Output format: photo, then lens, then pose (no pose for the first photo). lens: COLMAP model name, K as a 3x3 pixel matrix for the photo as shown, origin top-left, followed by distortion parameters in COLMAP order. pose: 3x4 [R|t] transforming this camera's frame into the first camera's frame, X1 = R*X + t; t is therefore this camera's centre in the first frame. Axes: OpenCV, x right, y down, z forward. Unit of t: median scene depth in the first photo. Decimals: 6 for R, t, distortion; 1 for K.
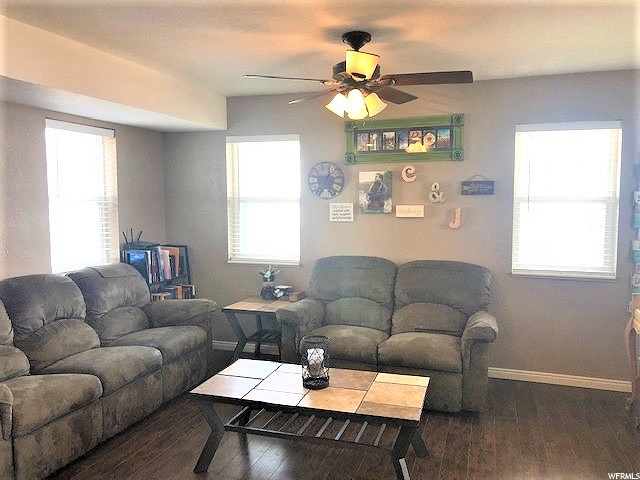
lens RADIAL K [[518.7, 0, 320.0], [0, 518.7, 240.0], [0, 0, 1]] dist [0.012782, -0.004000]
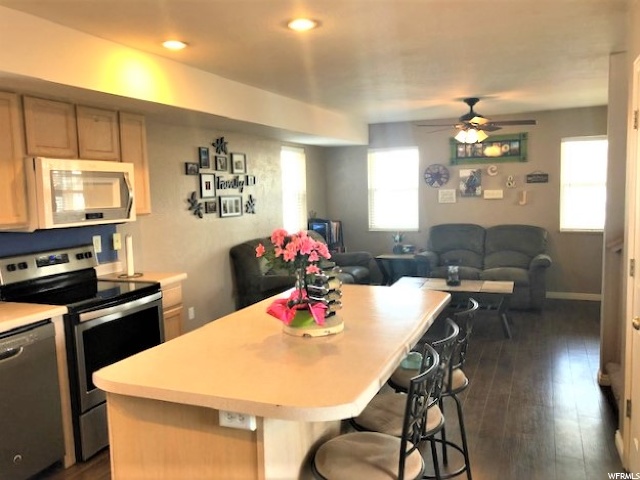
lens RADIAL K [[529.6, 0, 320.0], [0, 529.6, 240.0], [0, 0, 1]] dist [-0.003303, -0.006861]
pose [[0.996412, -0.017670, -0.082765, -0.218993], [0.018781, 0.999744, 0.012656, 0.053439], [0.082520, -0.014165, 0.996489, -0.643401]]
